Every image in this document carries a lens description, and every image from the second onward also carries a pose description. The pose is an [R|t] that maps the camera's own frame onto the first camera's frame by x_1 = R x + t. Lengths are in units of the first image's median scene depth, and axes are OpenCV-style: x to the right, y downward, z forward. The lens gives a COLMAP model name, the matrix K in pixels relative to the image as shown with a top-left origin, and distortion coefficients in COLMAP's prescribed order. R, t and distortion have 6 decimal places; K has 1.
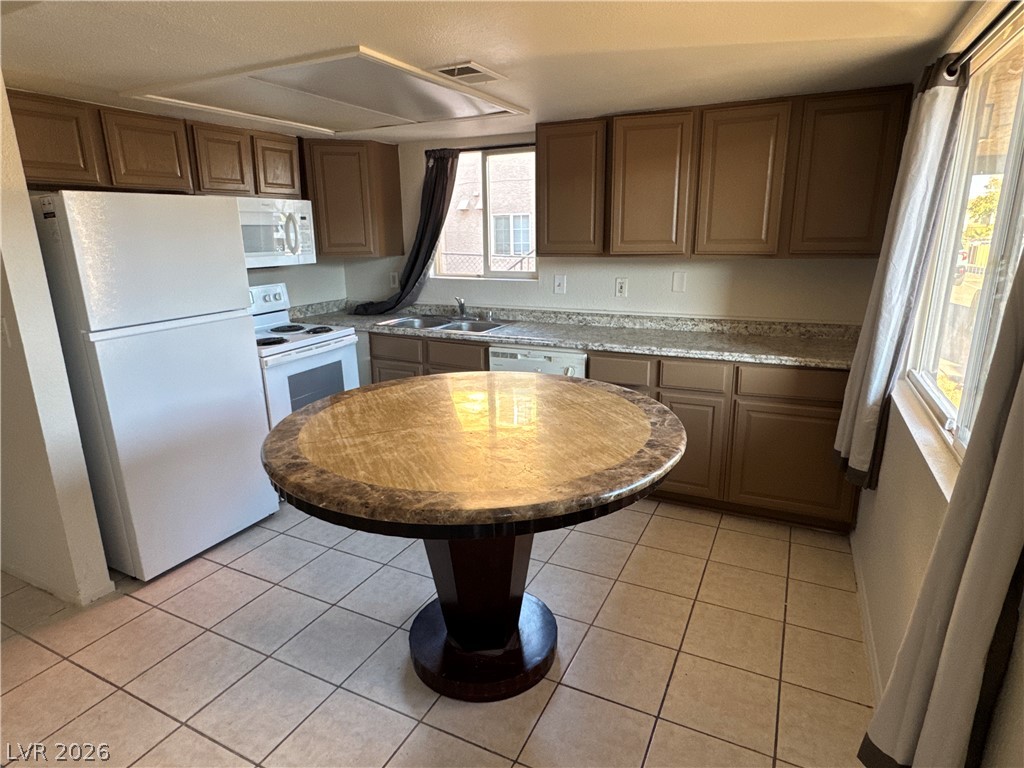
lens RADIAL K [[578.6, 0, 512.0], [0, 578.6, 384.0], [0, 0, 1]] dist [-0.001067, 0.000005]
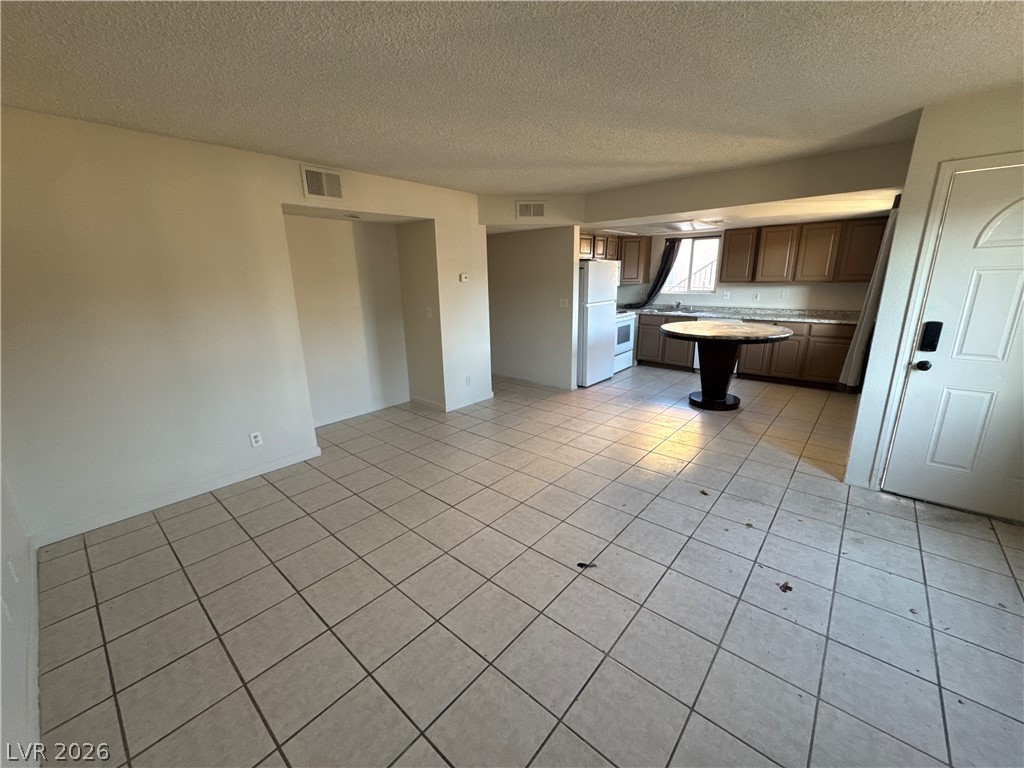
lens RADIAL K [[416.0, 0, 504.8], [0, 416.0, 387.8], [0, 0, 1]] dist [-0.002792, -0.000266]
pose [[0.965927, 0.062939, -0.251045, -0.381683], [-0.060236, 0.998014, 0.018445, 0.255735], [0.251707, -0.002695, 0.967800, -0.973769]]
